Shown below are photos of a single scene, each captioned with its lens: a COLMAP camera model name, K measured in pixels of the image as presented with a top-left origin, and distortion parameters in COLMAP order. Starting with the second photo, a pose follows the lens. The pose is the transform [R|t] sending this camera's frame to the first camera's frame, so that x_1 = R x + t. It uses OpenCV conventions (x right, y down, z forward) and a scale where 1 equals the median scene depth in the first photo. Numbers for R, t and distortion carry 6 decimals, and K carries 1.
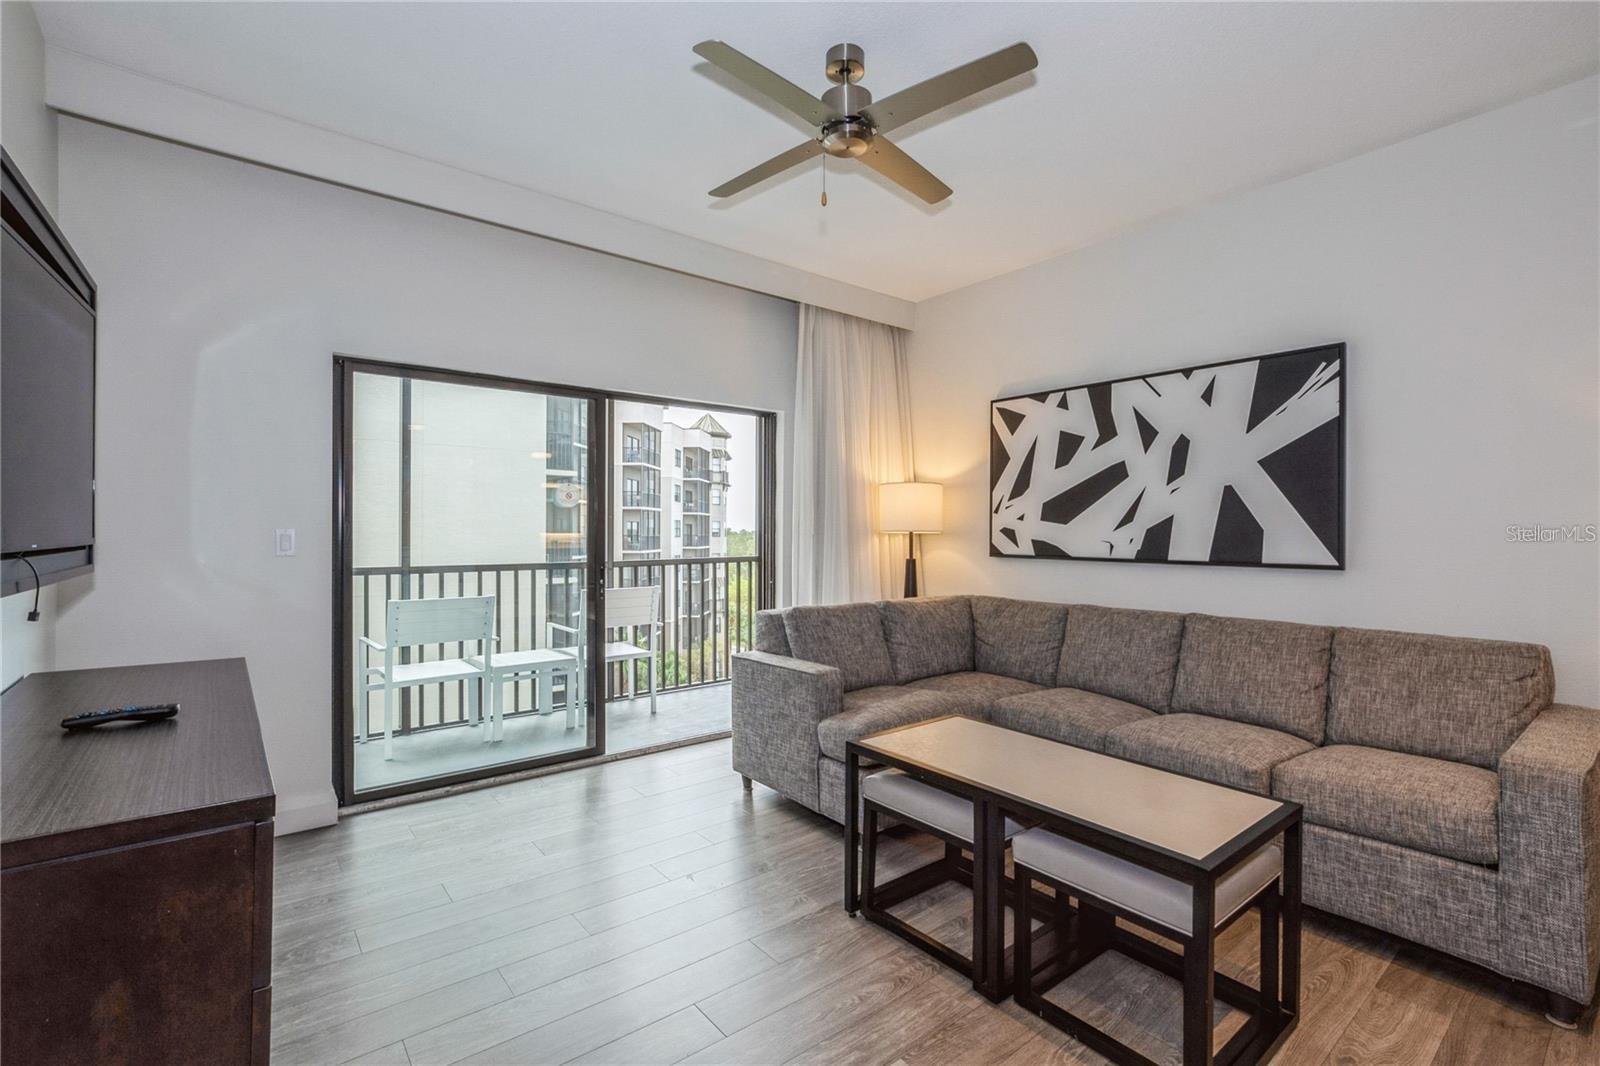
lens RADIAL K [[728.9, 0, 799.2], [0, 728.9, 537.6], [0, 0, 1]] dist [0.001927, -0.000039]
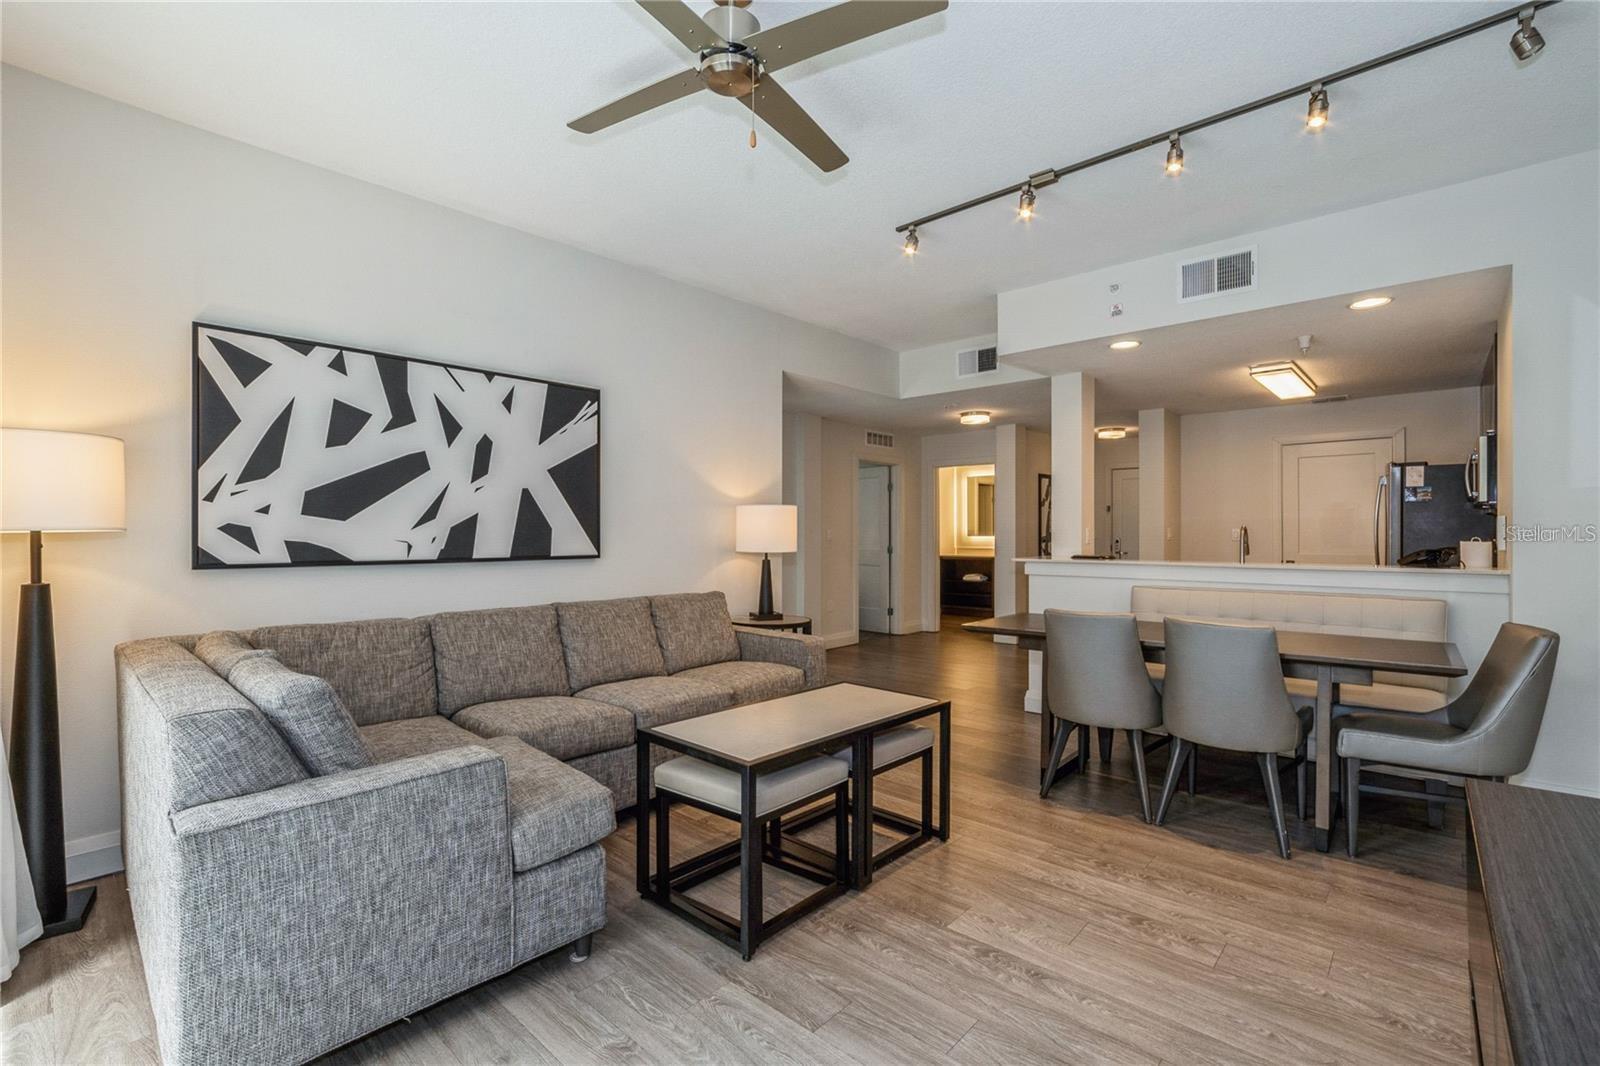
lens RADIAL K [[728.9, 0, 801.7], [0, 728.9, 535.4], [0, 0, 1]] dist [0.001927, -0.000039]
pose [[-0.168432, -0.009717, 0.985665, -0.528166], [0.006710, 0.999917, 0.011004, -0.008011], [-0.985690, 0.008467, -0.168353, 0.696260]]
